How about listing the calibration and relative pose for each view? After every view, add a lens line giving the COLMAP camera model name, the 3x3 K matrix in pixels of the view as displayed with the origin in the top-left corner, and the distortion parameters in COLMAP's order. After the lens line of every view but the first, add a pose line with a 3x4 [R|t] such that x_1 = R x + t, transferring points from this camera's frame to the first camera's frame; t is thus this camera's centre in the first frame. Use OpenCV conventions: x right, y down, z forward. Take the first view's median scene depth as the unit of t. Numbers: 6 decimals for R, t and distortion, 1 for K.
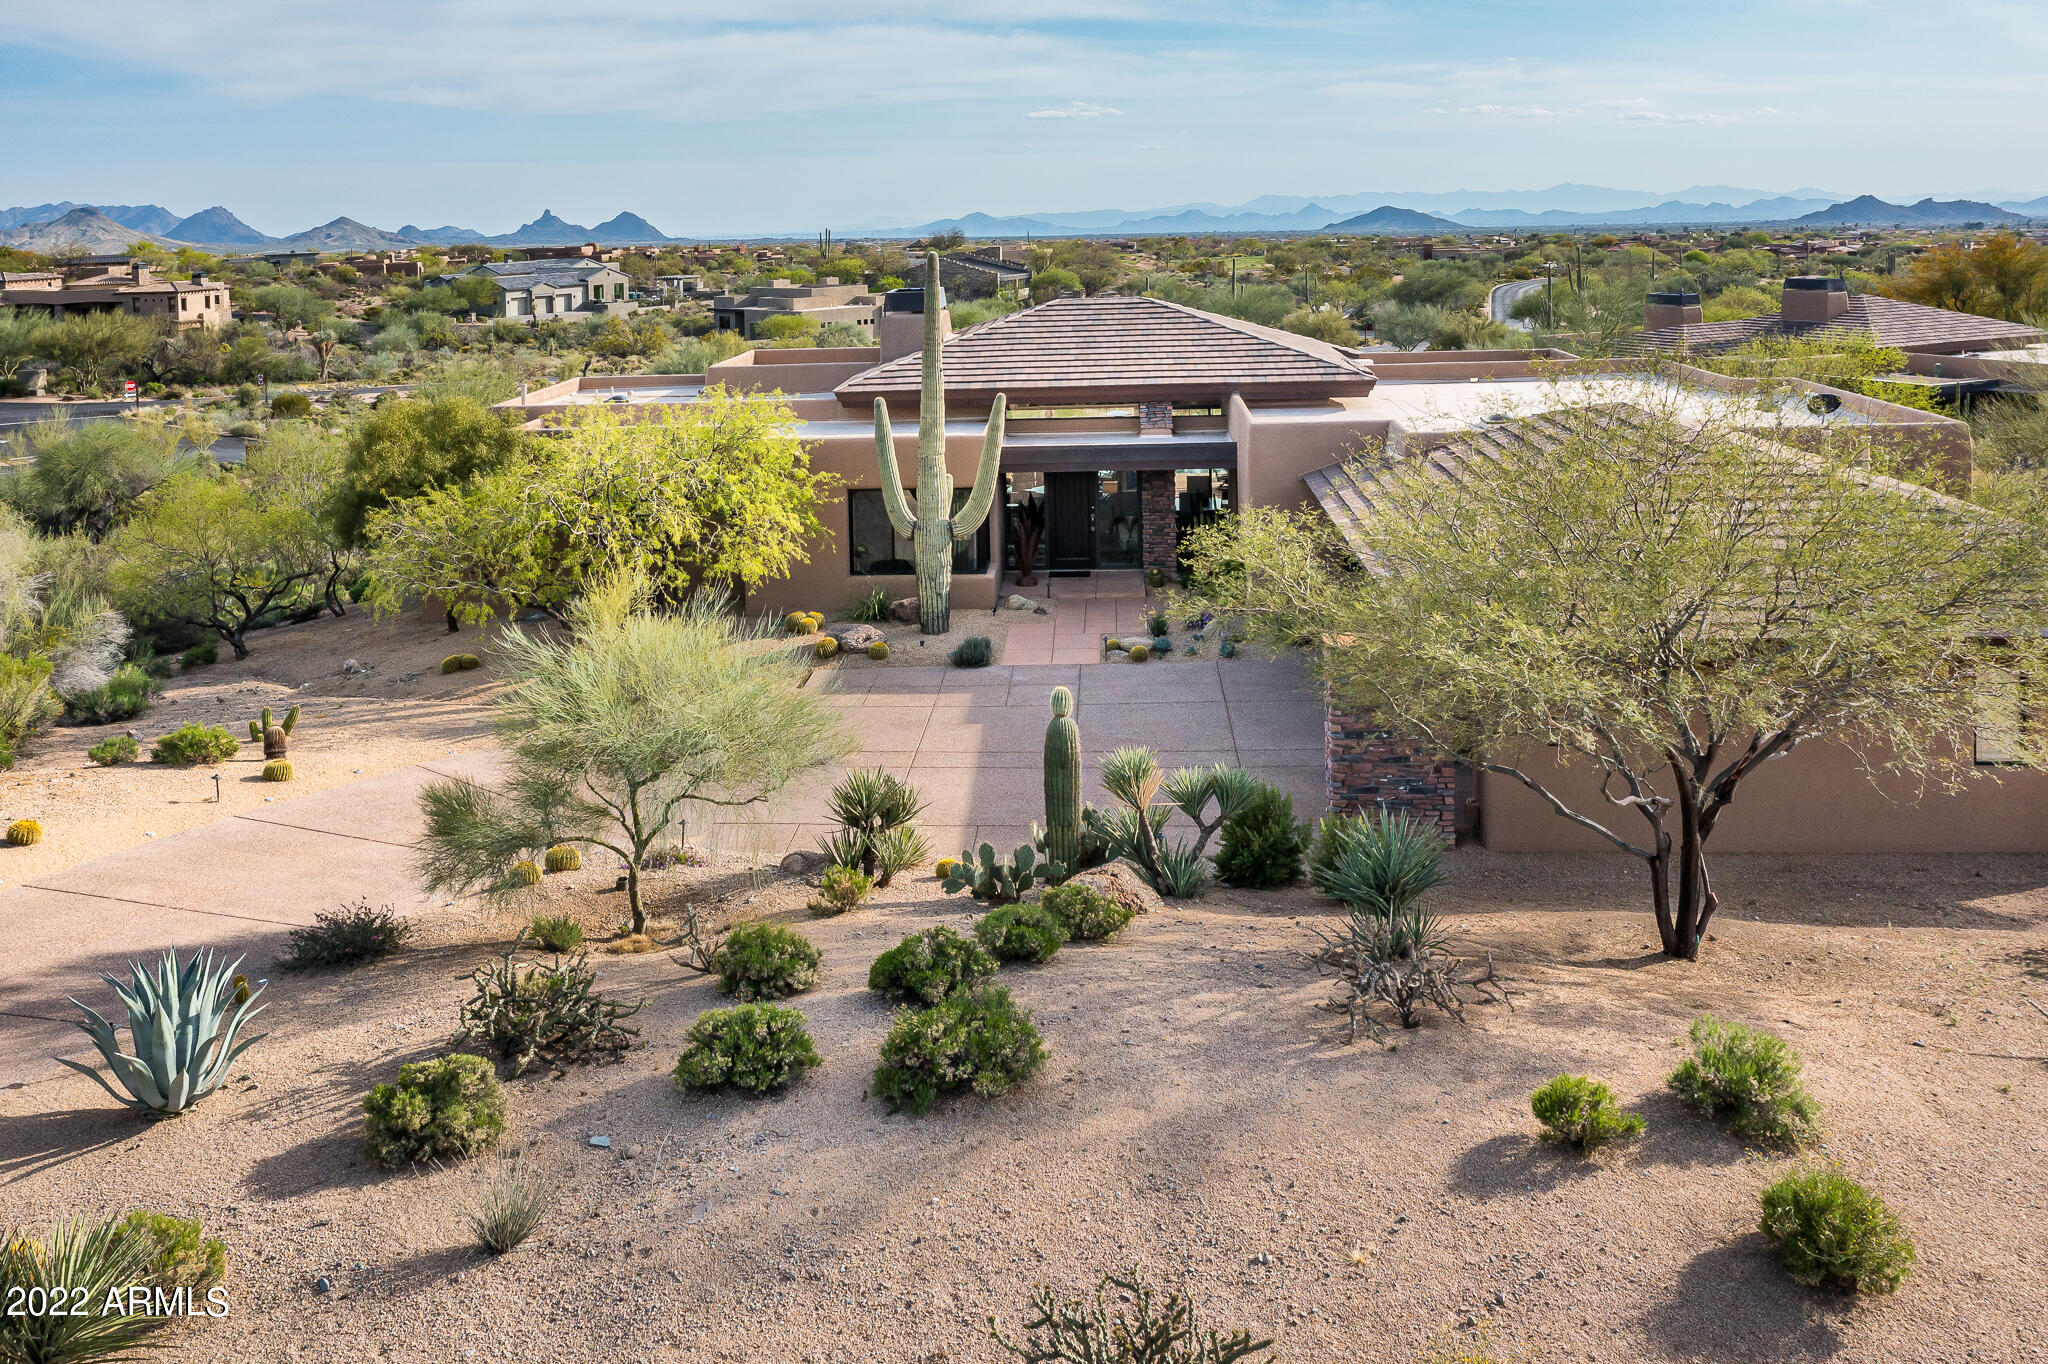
lens RADIAL K [[2073.2, 0, 1024.2], [0, 2073.2, 551.3], [0, 0, 1]] dist [-0.017965, 0.041992]
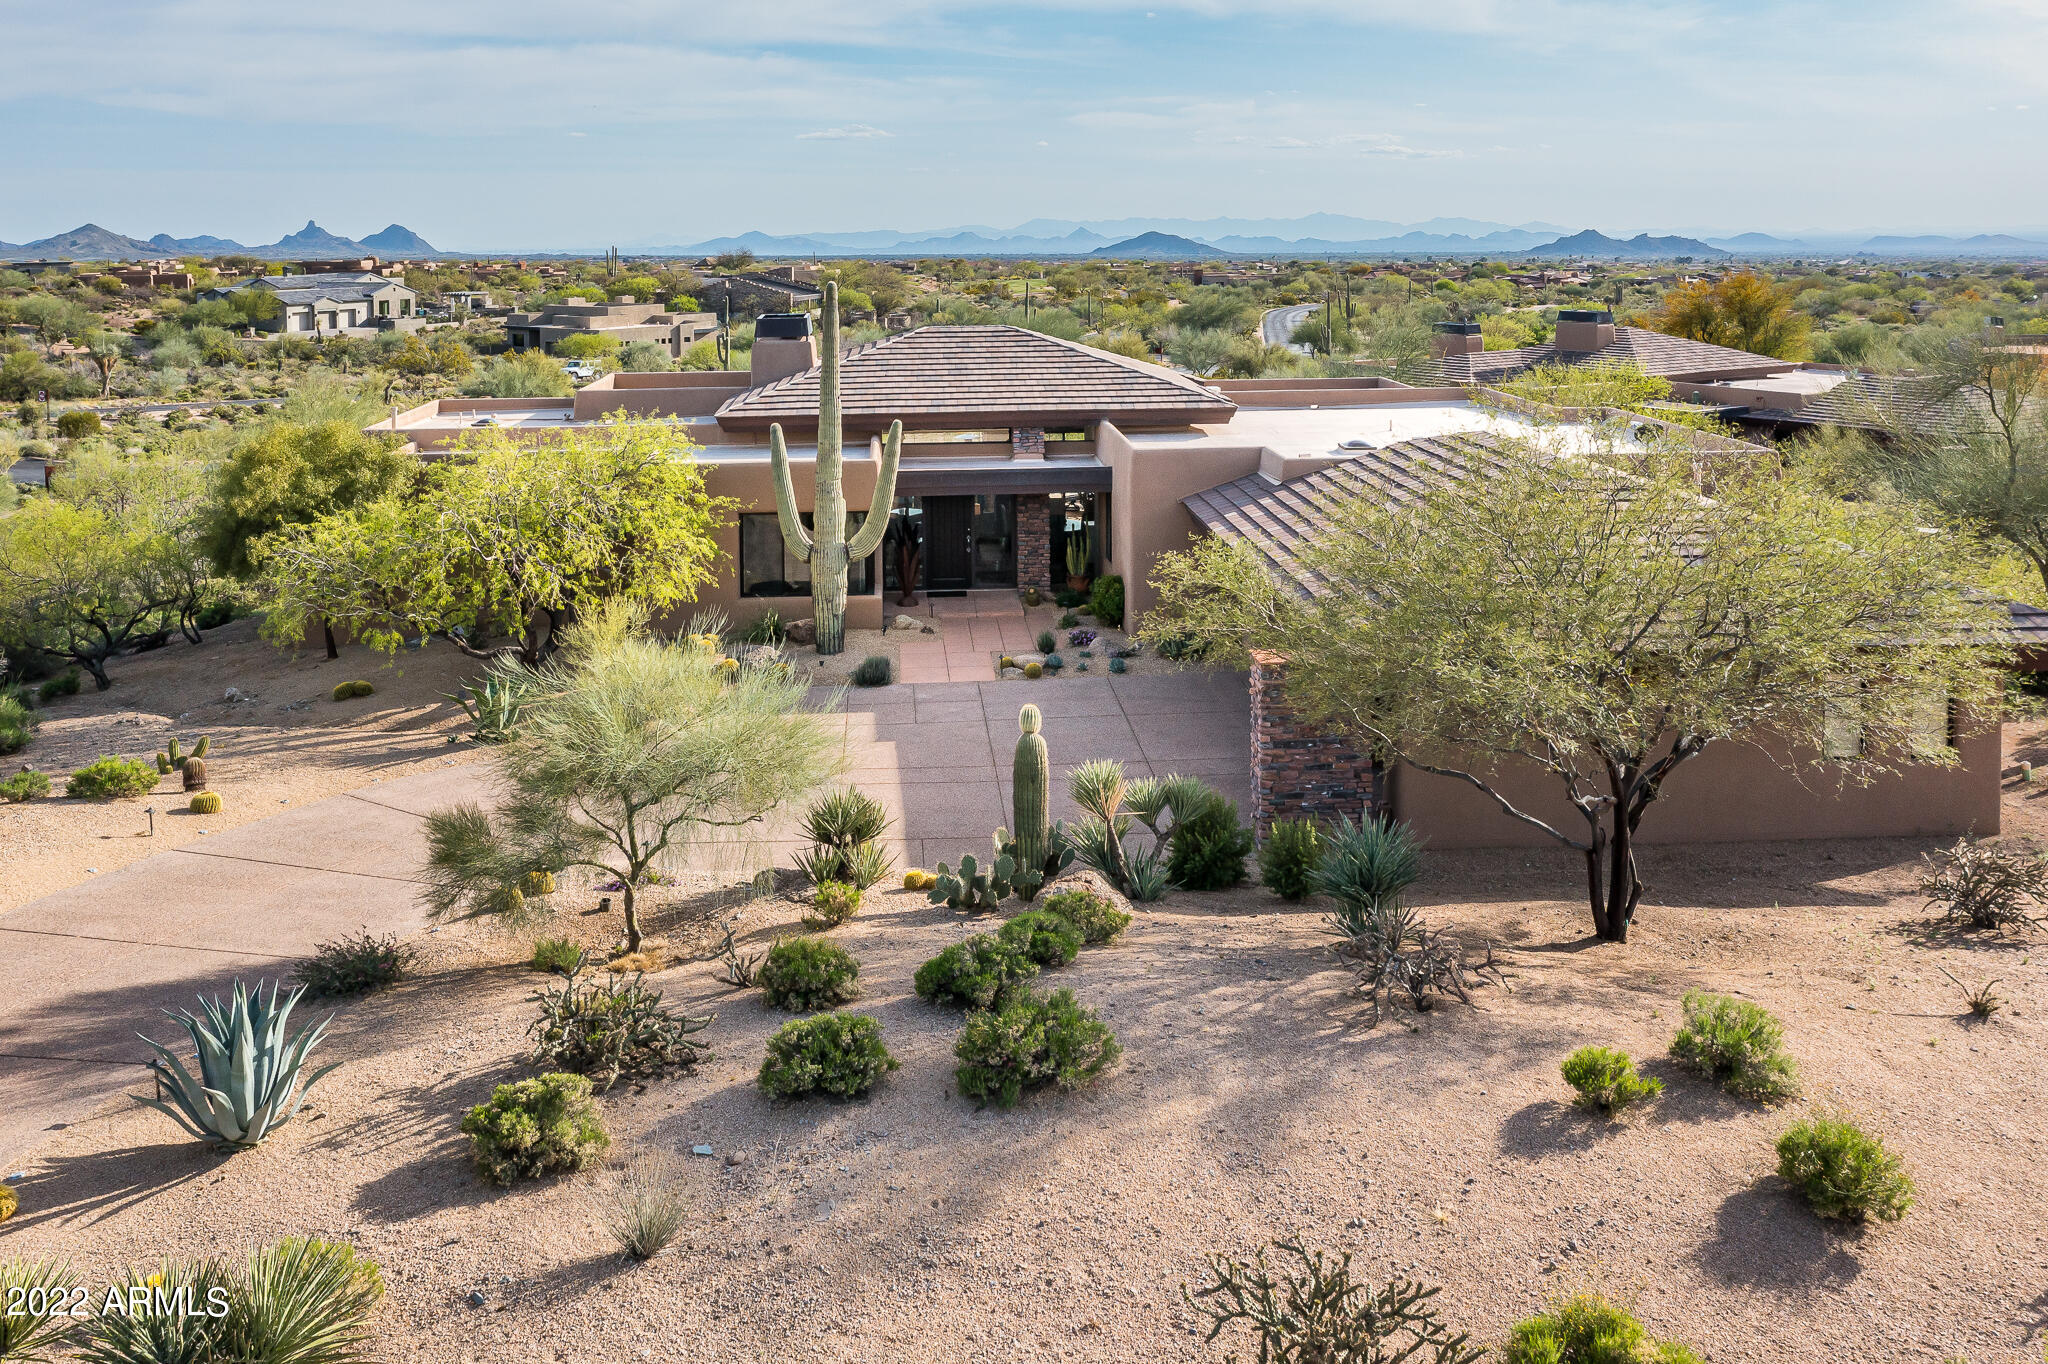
lens RADIAL K [[2073.2, 0, 1024.2], [0, 2073.2, 551.3], [0, 0, 1]] dist [-0.017965, 0.041992]
pose [[0.988209, -0.006042, 0.152991, -0.142902], [0.006801, 0.999967, -0.004440, -0.007900], [-0.152959, 0.005428, 0.988218, -0.041534]]
